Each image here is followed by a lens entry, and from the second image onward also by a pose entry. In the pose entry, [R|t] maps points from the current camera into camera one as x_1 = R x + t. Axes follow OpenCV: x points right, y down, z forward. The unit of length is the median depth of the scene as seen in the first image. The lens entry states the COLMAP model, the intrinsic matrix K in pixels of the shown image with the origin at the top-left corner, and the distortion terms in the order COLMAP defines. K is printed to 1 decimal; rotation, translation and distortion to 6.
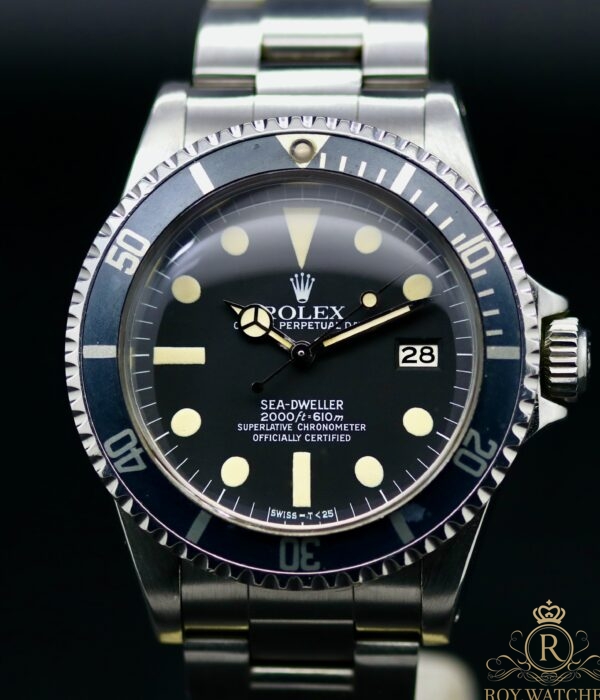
lens RADIAL K [[3850.7, 0, 300.0], [0, 3850.7, 350.0], [0, 0, 1]] dist [0.078662, 1.439380]
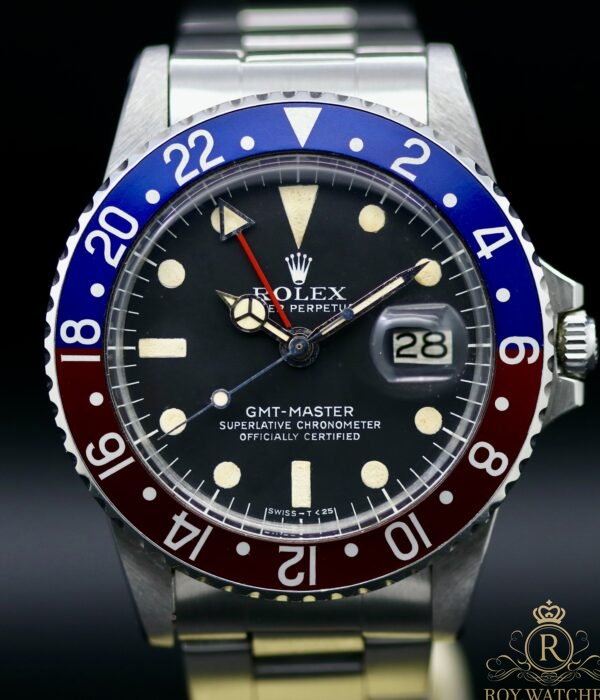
lens RADIAL K [[3344.5, 0, 299.7], [0, 3344.5, 327.6], [0, 0, 1]] dist [13.319637, -0.420955]
pose [[0.999963, -0.008472, 0.001109, -0.000306], [0.008477, 0.999953, -0.004615, 0.003167], [-0.001070, 0.004625, 0.999989, 0.298744]]
